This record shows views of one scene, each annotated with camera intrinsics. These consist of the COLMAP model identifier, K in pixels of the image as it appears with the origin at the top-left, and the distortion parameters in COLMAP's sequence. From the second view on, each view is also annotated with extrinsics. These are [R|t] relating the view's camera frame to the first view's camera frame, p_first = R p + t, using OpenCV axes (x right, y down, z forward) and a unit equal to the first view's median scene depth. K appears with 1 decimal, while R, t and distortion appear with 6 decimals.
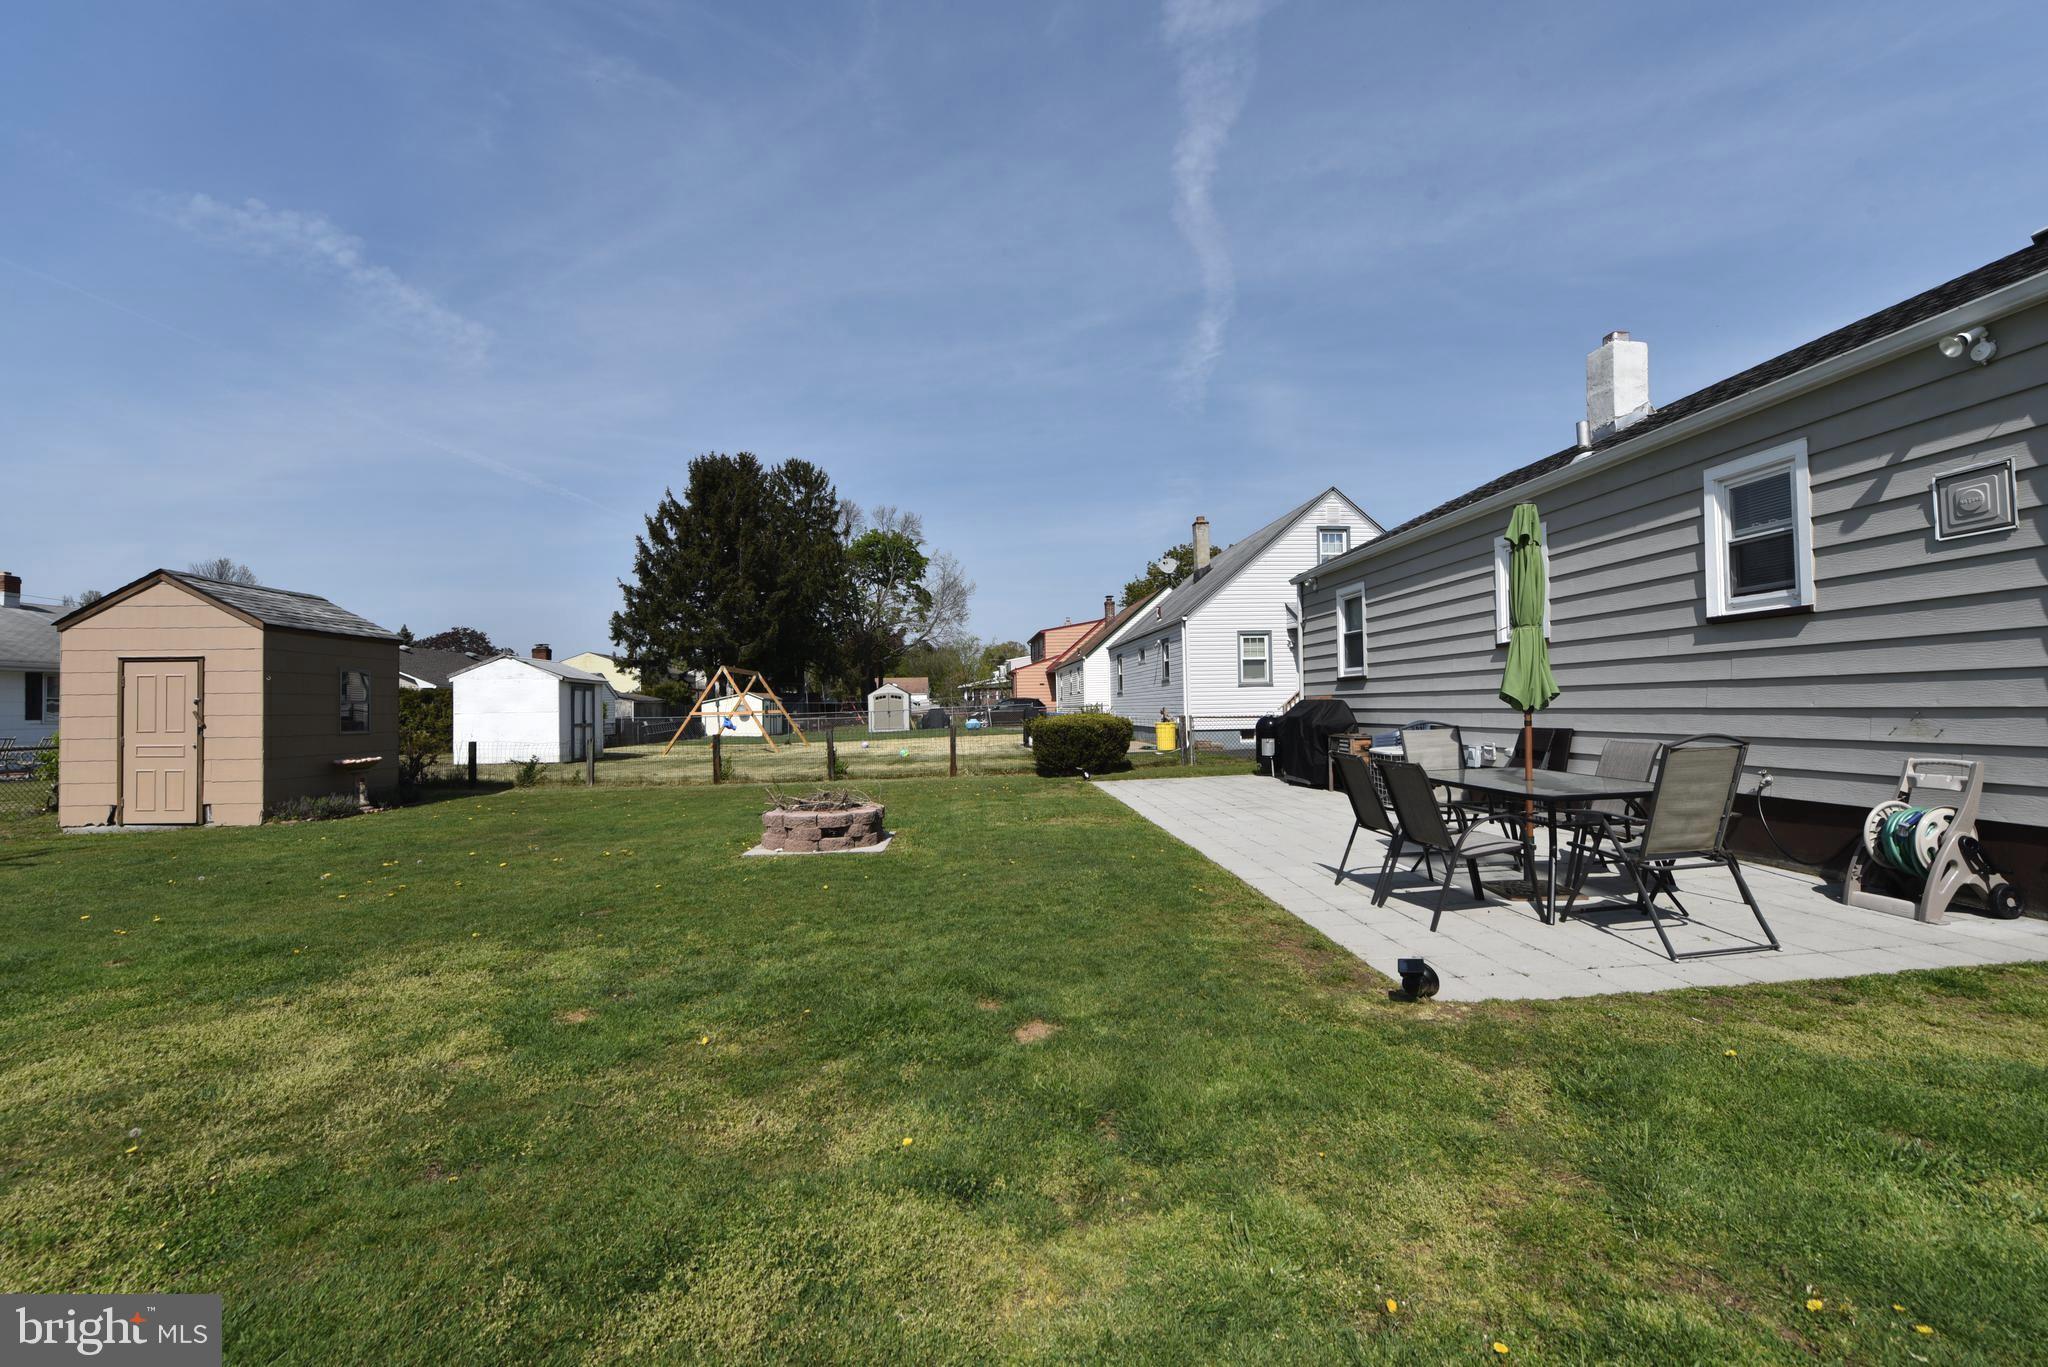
lens RADIAL K [[812.1, 0, 1023.8], [0, 812.1, 686.2], [0, 0, 1]] dist [-0.016152, -0.002263]
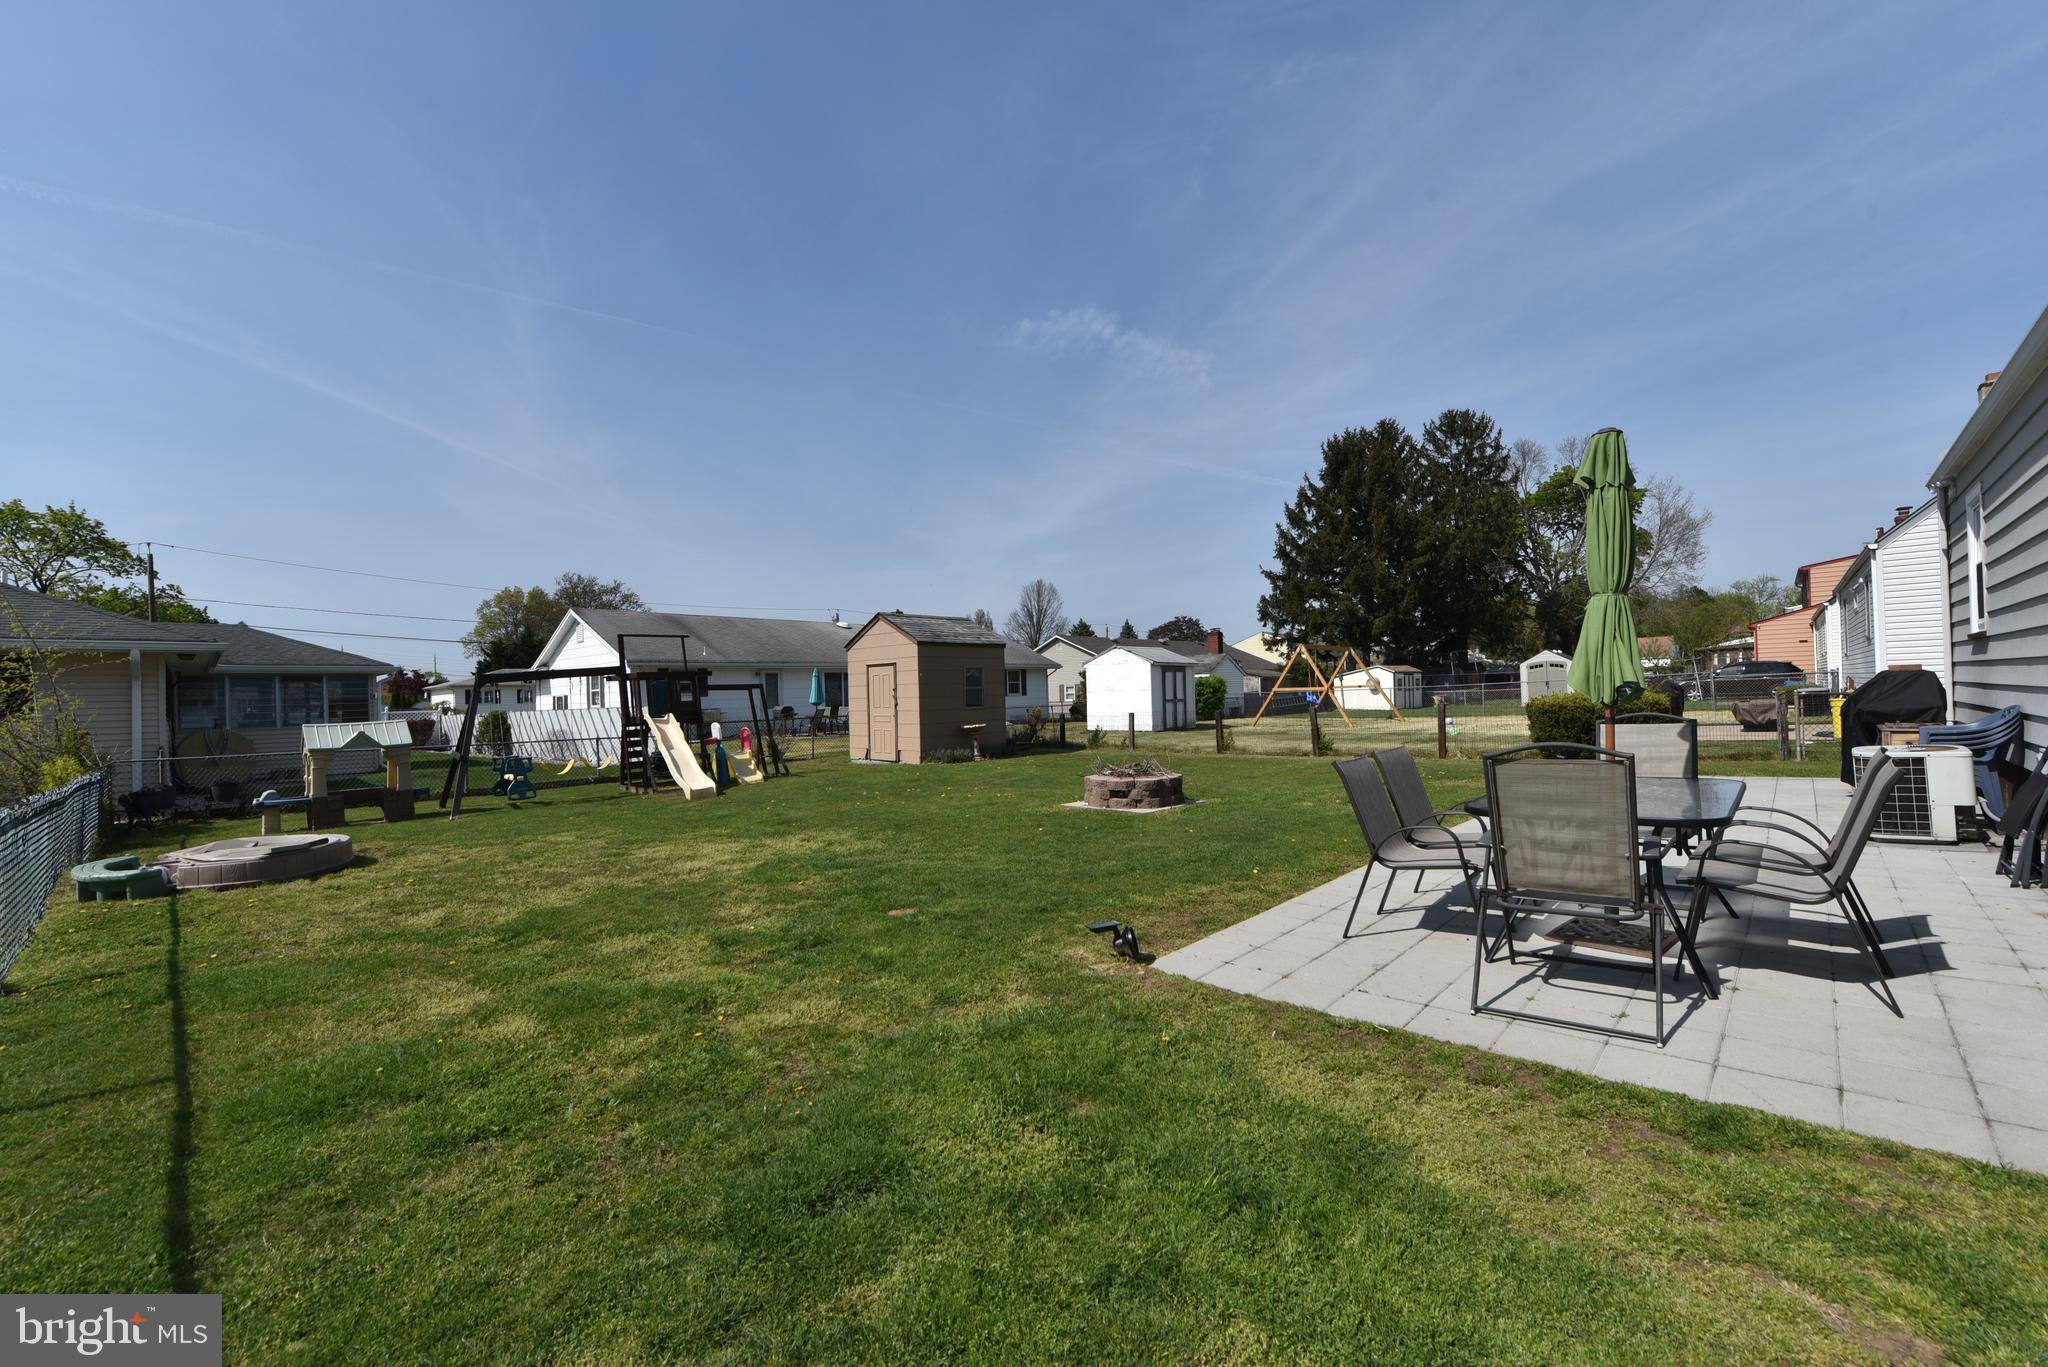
lens RADIAL K [[812.1, 0, 1019.4], [0, 812.1, 682.0], [0, 0, 1]] dist [-0.016152, -0.002263]
pose [[0.673129, -0.014441, -0.739384, 0.140964], [0.036942, 0.999218, 0.014115, -0.003699], [0.738602, -0.036816, 0.673136, 0.012764]]
